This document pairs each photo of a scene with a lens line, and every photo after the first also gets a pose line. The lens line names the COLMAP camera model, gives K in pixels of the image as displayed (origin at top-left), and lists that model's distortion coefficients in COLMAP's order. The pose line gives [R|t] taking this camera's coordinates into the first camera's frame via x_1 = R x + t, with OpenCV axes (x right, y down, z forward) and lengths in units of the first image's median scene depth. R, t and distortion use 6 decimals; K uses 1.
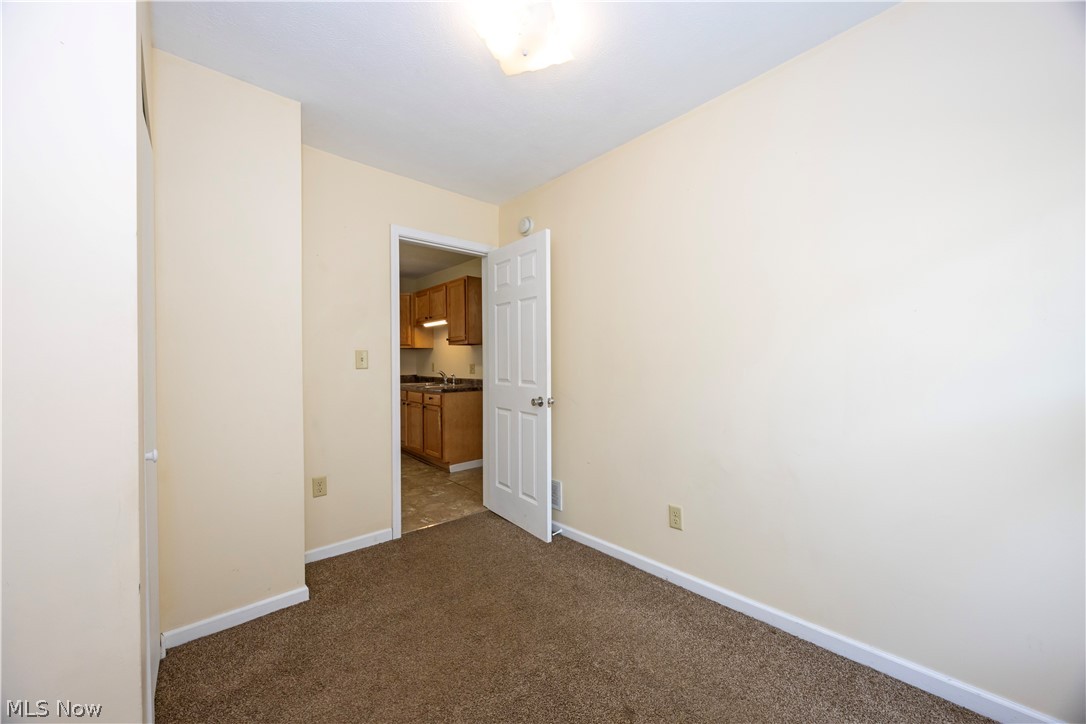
lens RADIAL K [[410.6, 0, 541.4], [0, 410.6, 372.5], [0, 0, 1]] dist [-0.008223, 0.000099]
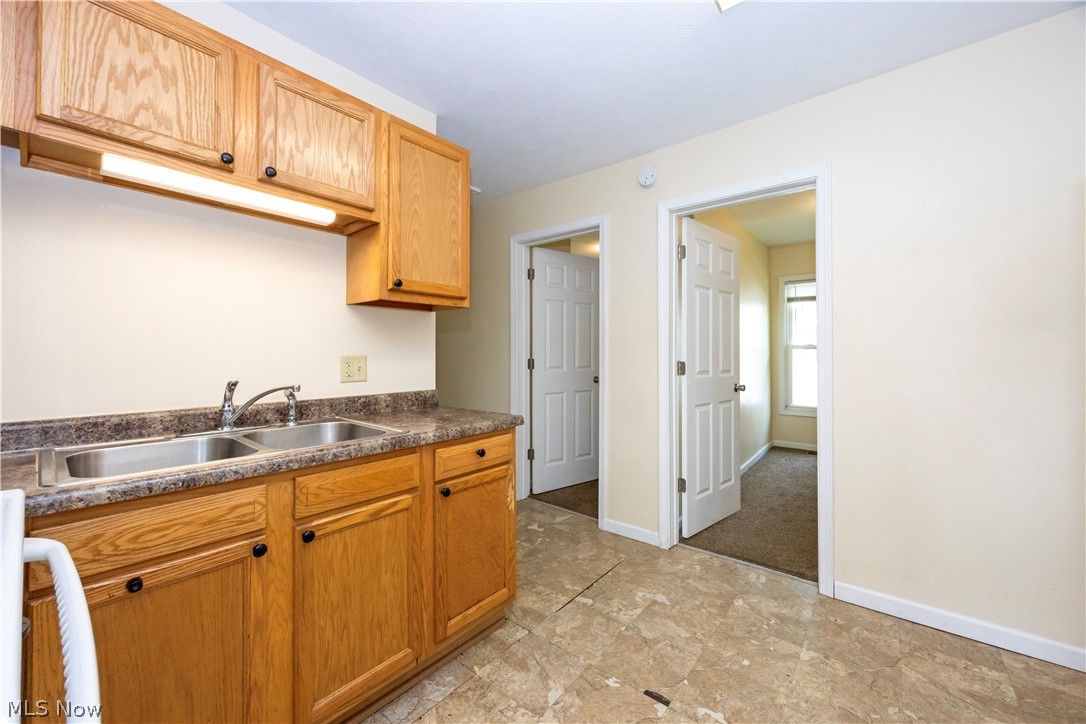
lens RADIAL K [[410.6, 0, 537.5], [0, 410.6, 353.5], [0, 0, 1]] dist [-0.008223, 0.000099]
pose [[-0.163137, 0.020140, 0.986398, -0.774979], [0.027733, 0.999490, -0.015821, -0.017286], [-0.986214, 0.024774, -0.163612, 1.250471]]
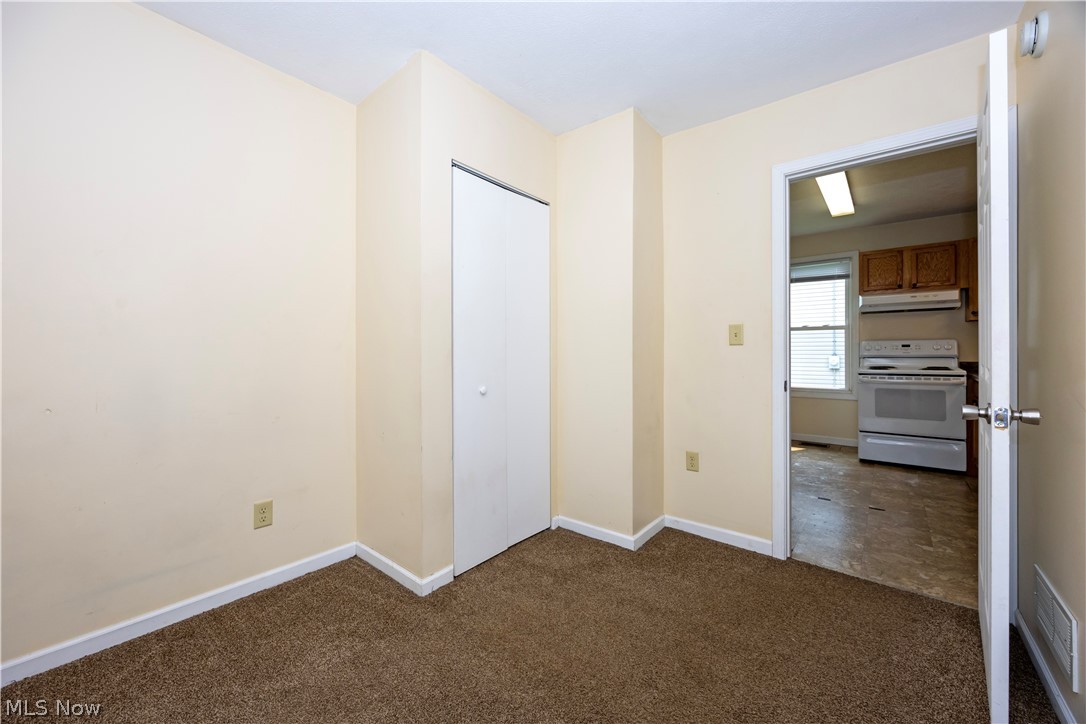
lens RADIAL K [[410.6, 0, 531.9], [0, 410.6, 356.4], [0, 0, 1]] dist [-0.008223, 0.000099]
pose [[0.143914, 0.017923, -0.989428, 0.269382], [-0.020863, 0.999669, 0.015074, 0.008268], [0.989370, 0.018473, 0.144240, 0.305721]]
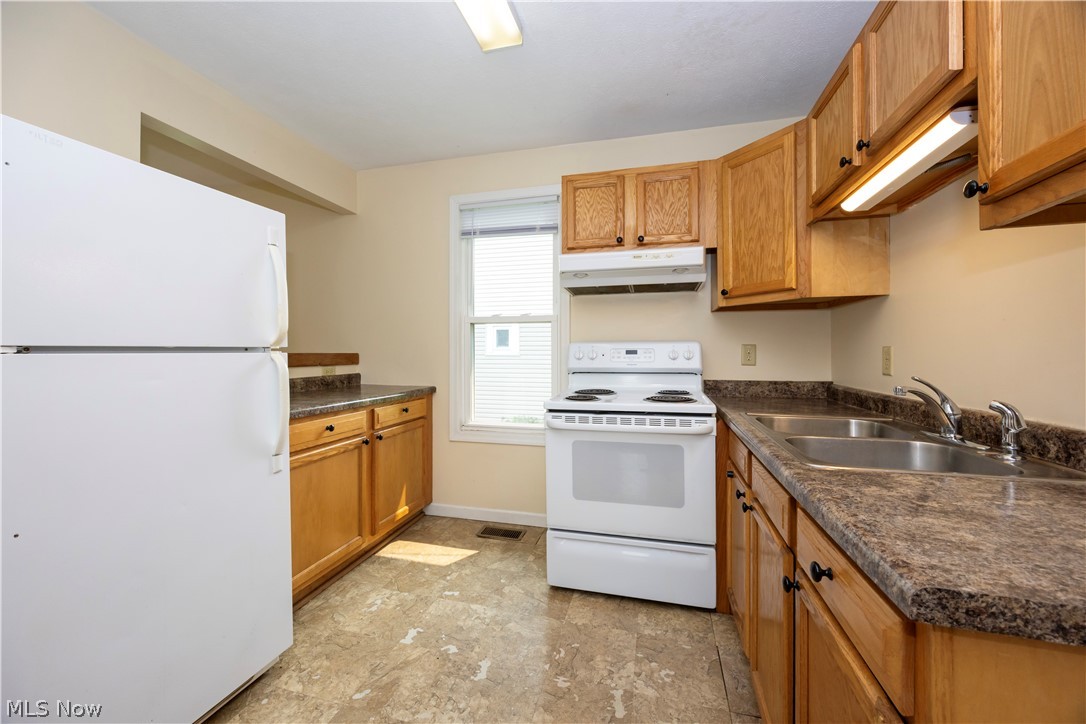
lens RADIAL K [[410.6, 0, 541.2], [0, 410.6, 358.3], [0, 0, 1]] dist [-0.008223, 0.000099]
pose [[0.556032, 0.018173, -0.830962, -0.260315], [-0.024322, 0.999689, 0.005588, -0.016506], [0.830805, 0.017104, 0.556301, 1.038738]]
